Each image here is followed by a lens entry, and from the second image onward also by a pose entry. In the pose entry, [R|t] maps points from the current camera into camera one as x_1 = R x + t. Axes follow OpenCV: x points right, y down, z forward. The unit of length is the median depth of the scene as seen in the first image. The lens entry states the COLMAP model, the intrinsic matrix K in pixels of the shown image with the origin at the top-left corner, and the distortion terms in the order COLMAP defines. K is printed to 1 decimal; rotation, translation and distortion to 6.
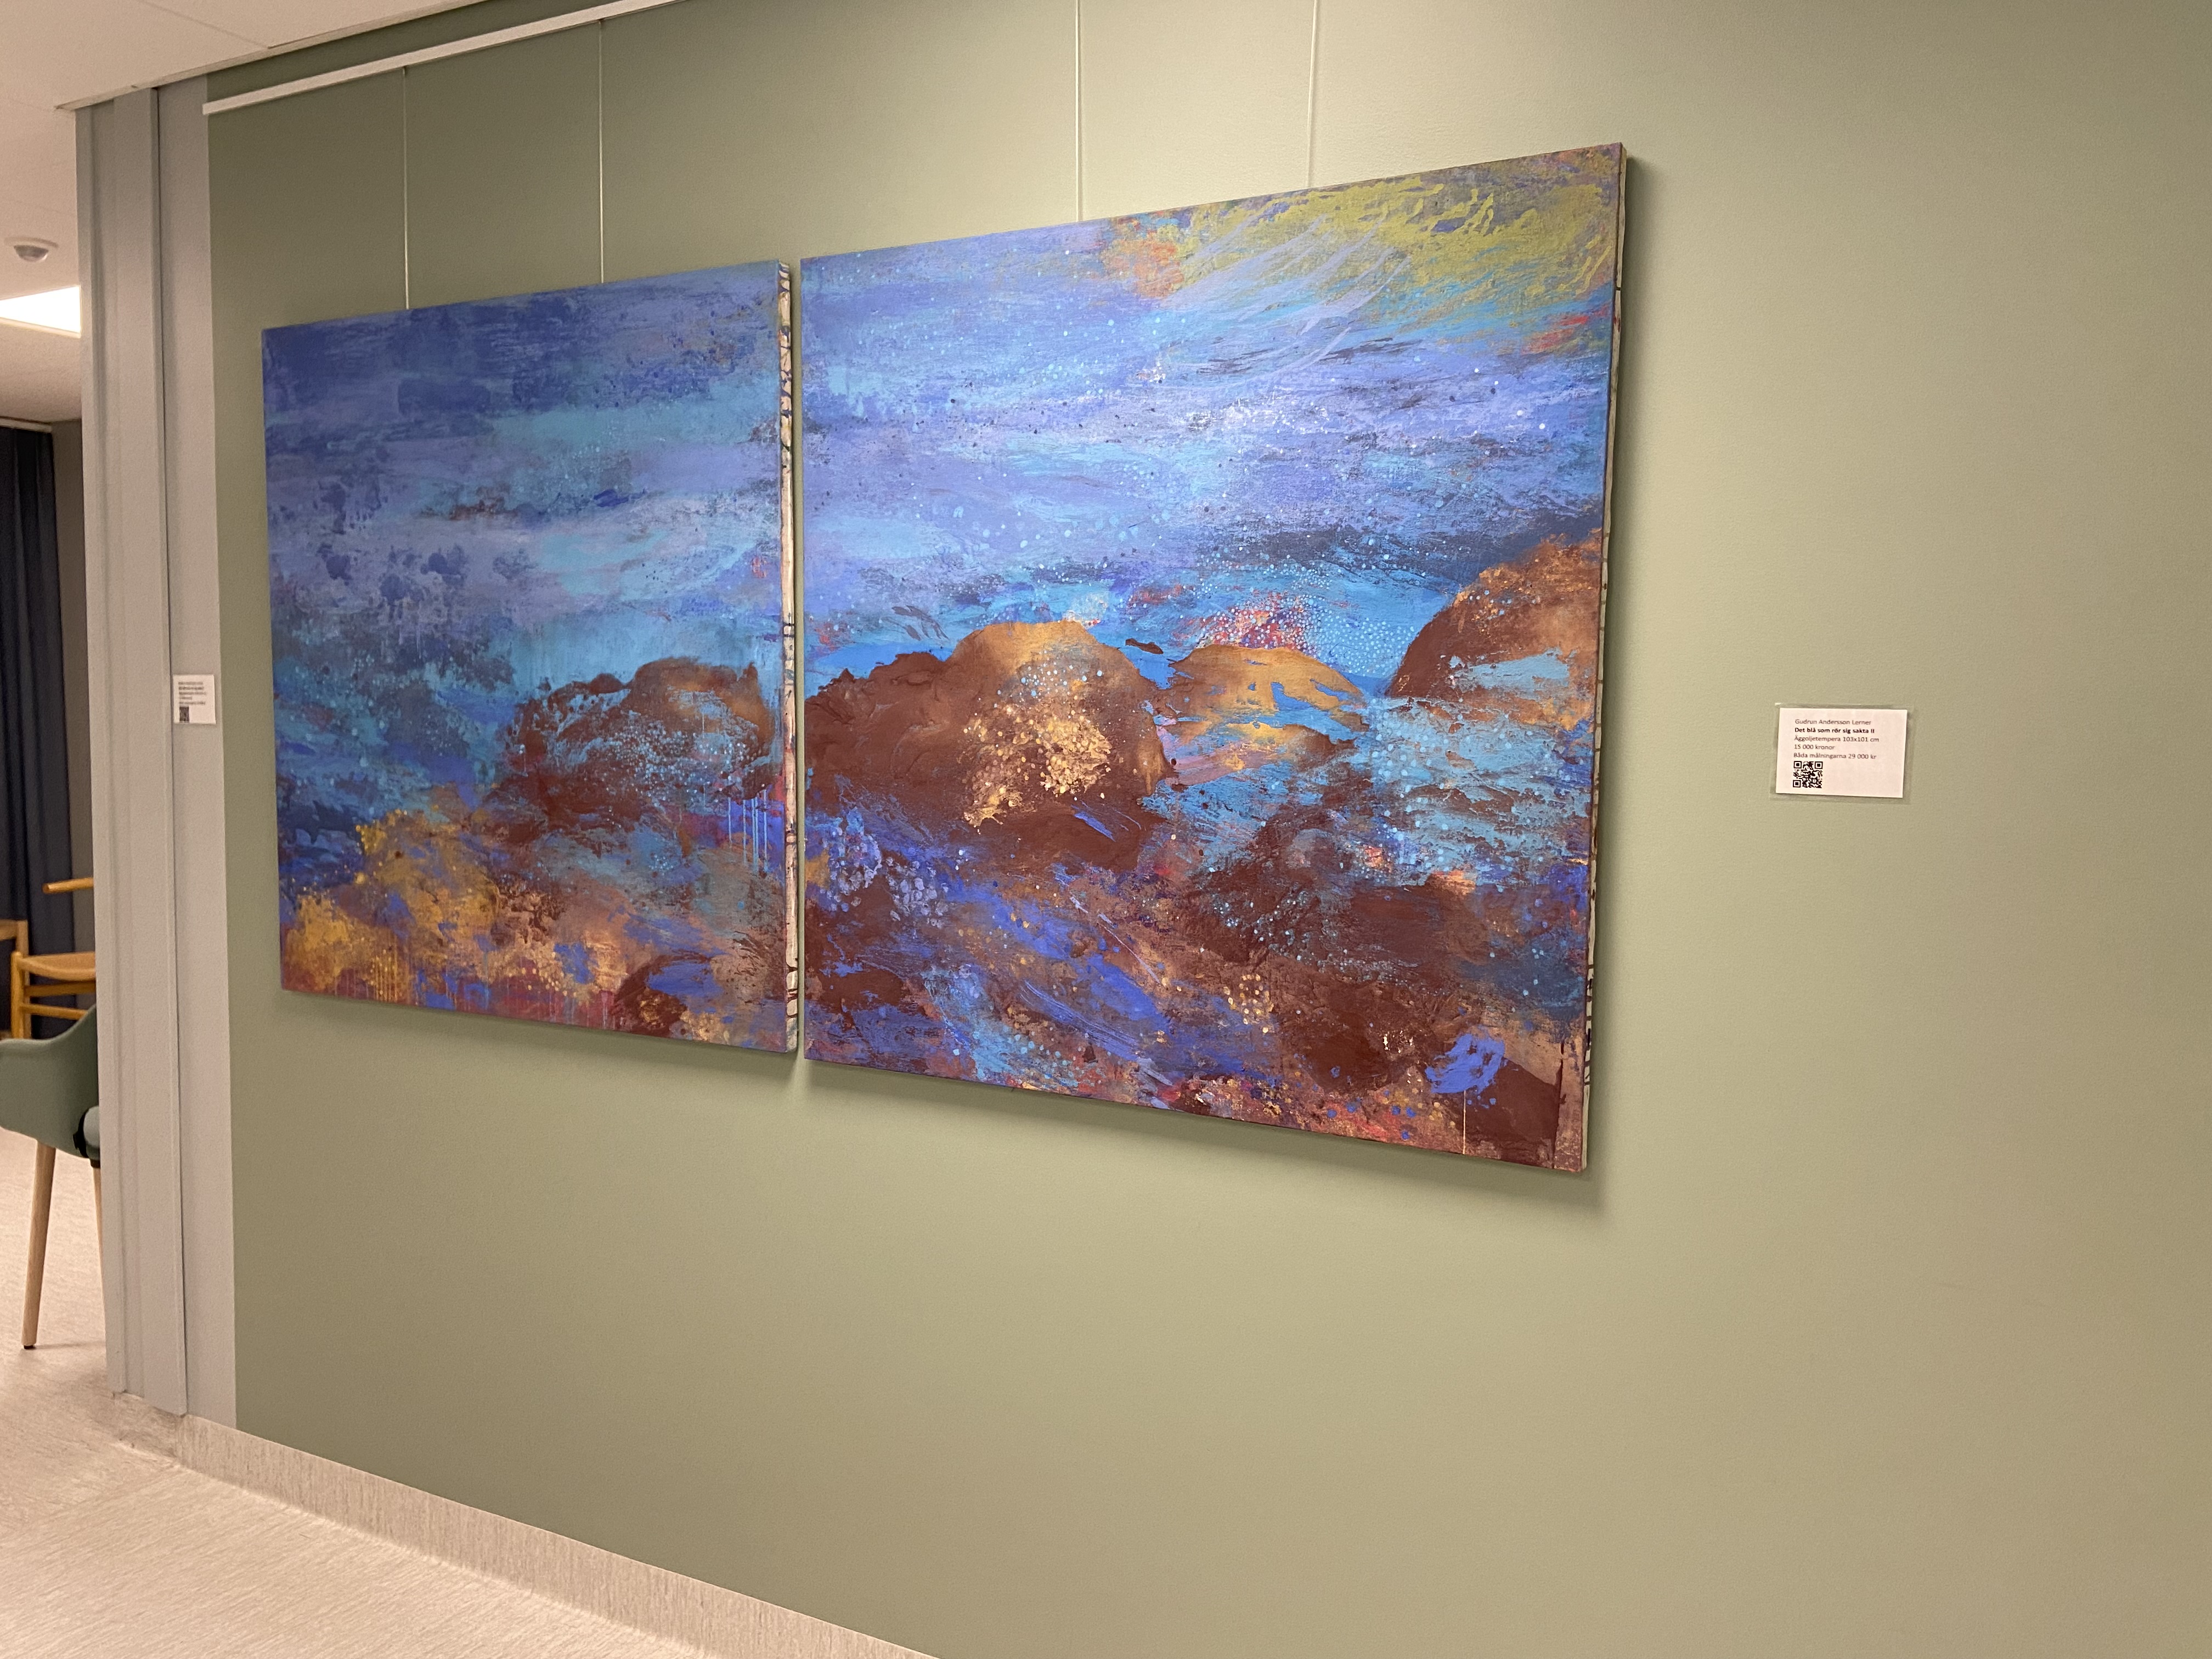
lens RADIAL K [[1676.6, 0, 1118.4], [0, 1676.6, 844.2], [0, 0, 1]] dist [0.095217, -0.048440]
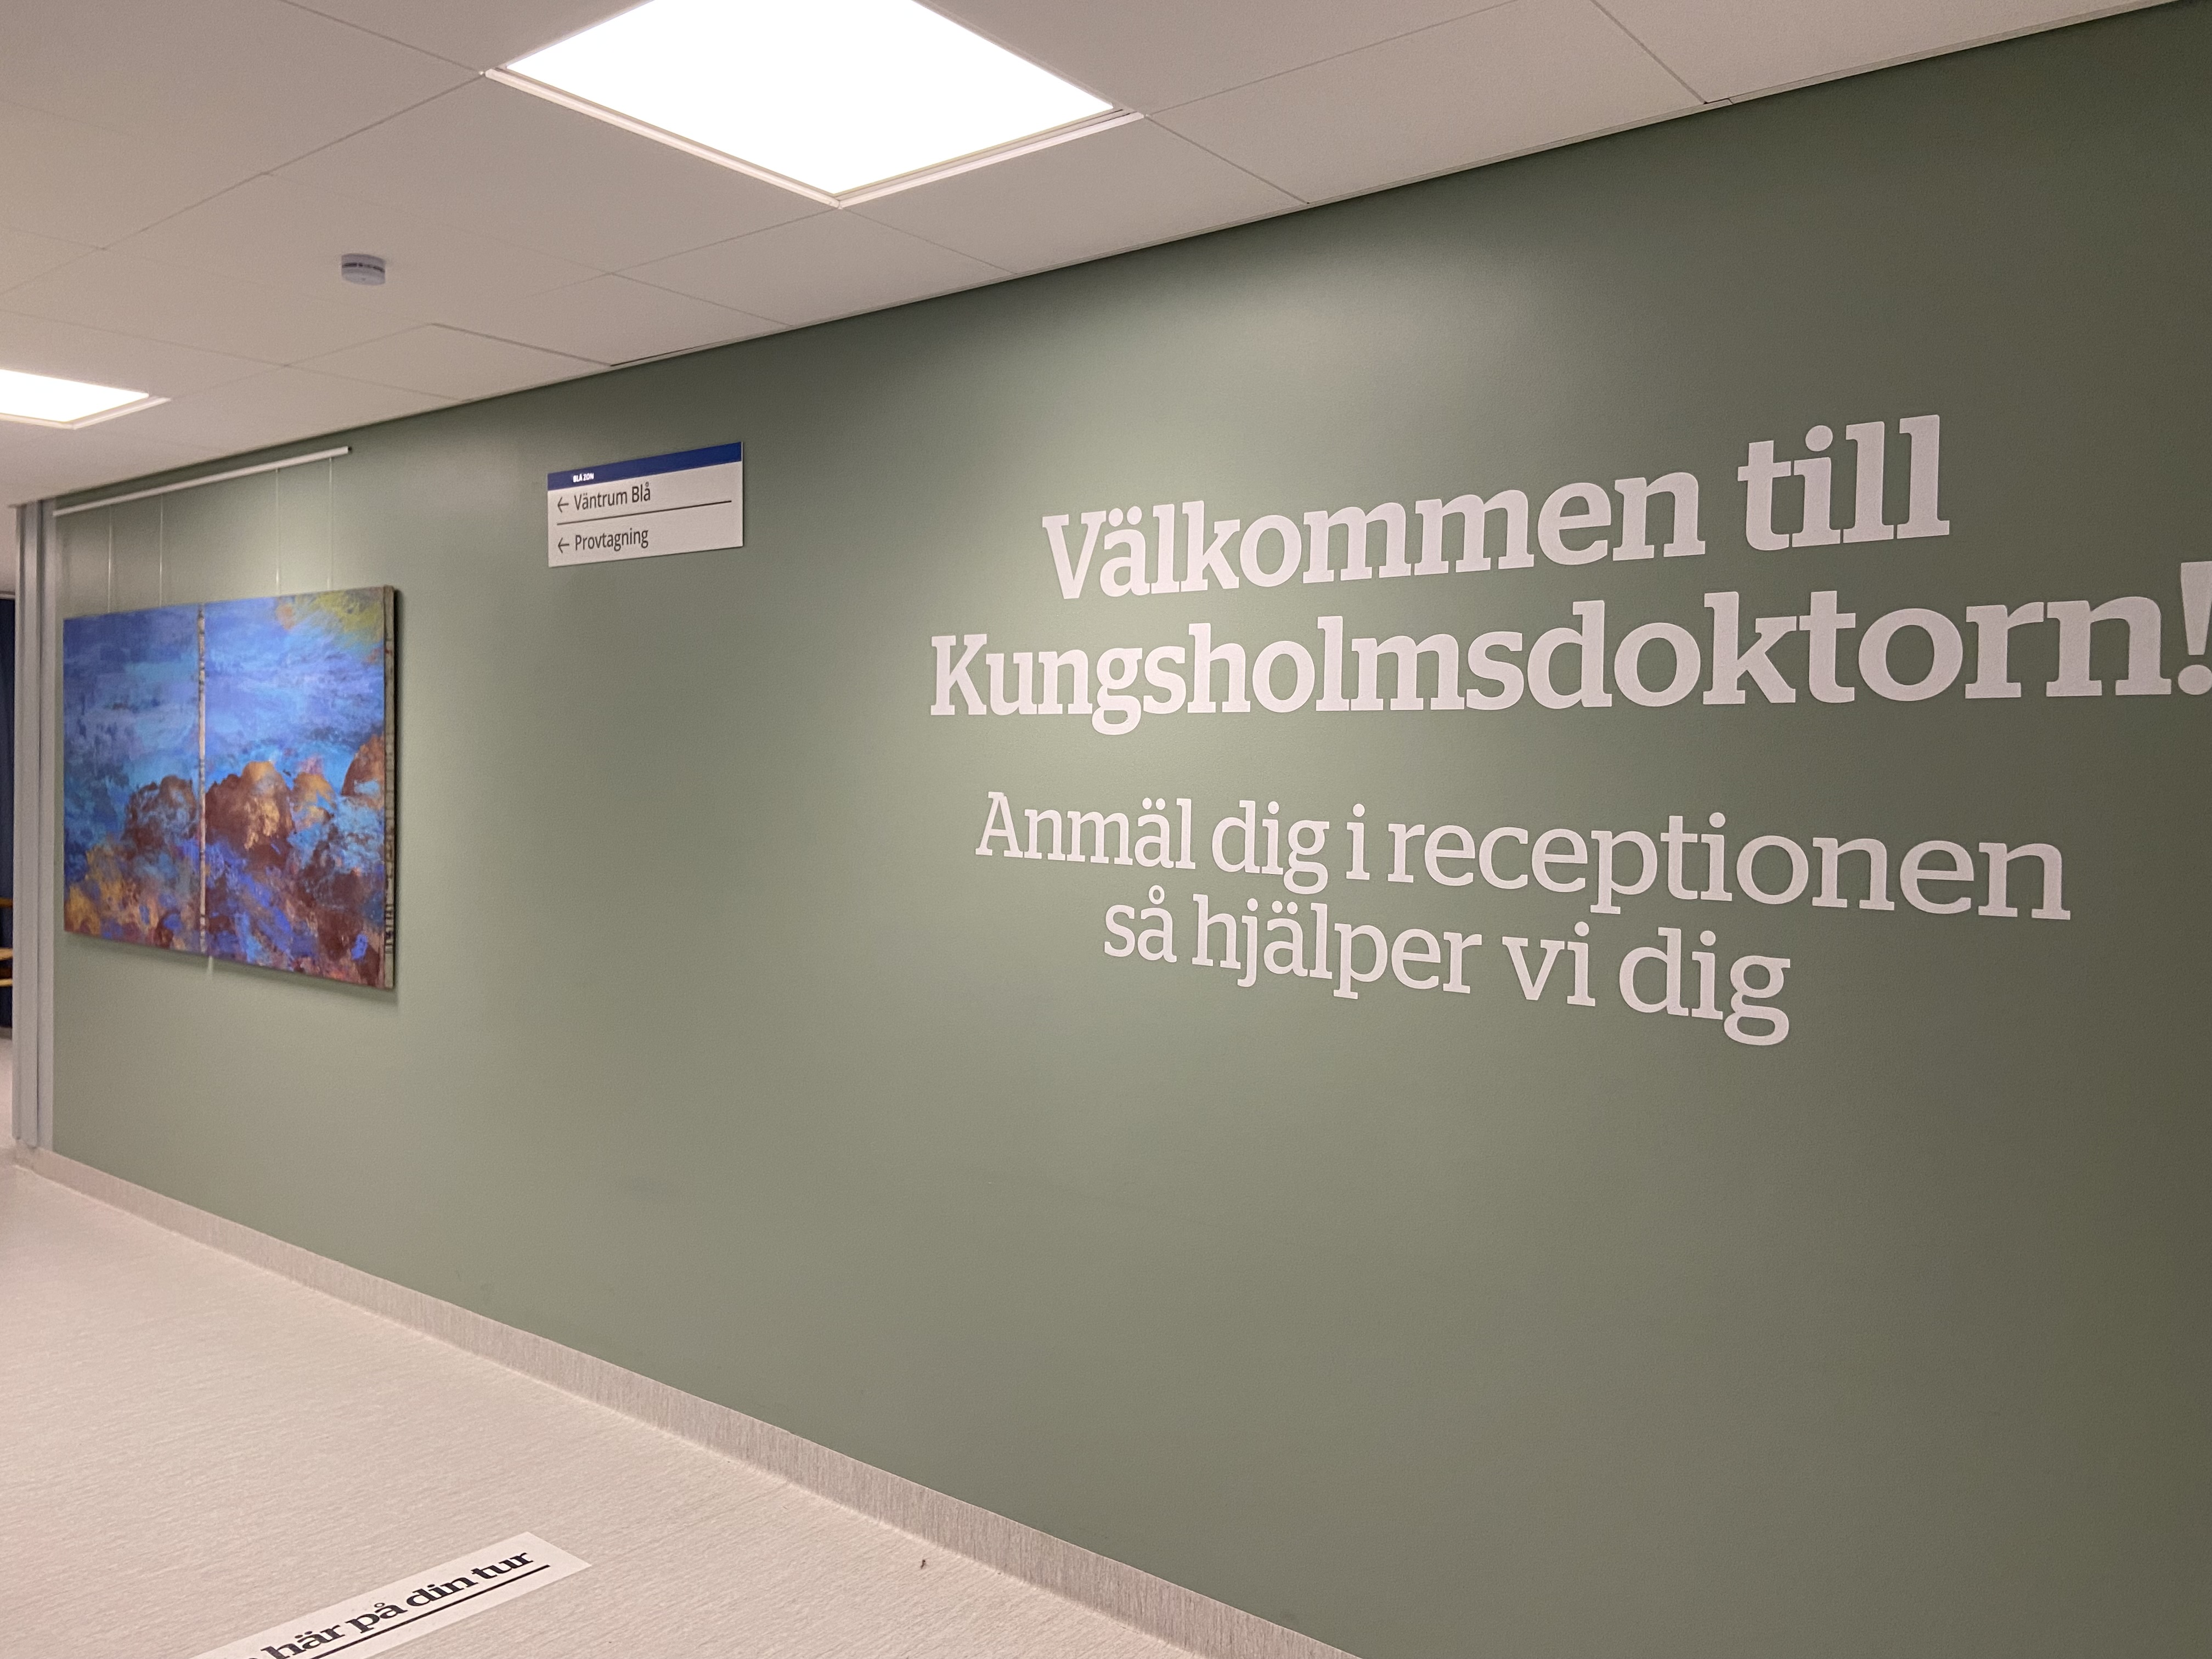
lens RADIAL K [[1676.6, 0, 1102.4], [0, 1676.6, 824.3], [0, 0, 1]] dist [0.095217, -0.048440]
pose [[0.980346, 0.003421, -0.197257, 1.495974], [-0.012993, 0.998799, -0.047251, 0.048359], [0.196858, 0.048886, 0.979212, -1.039910]]
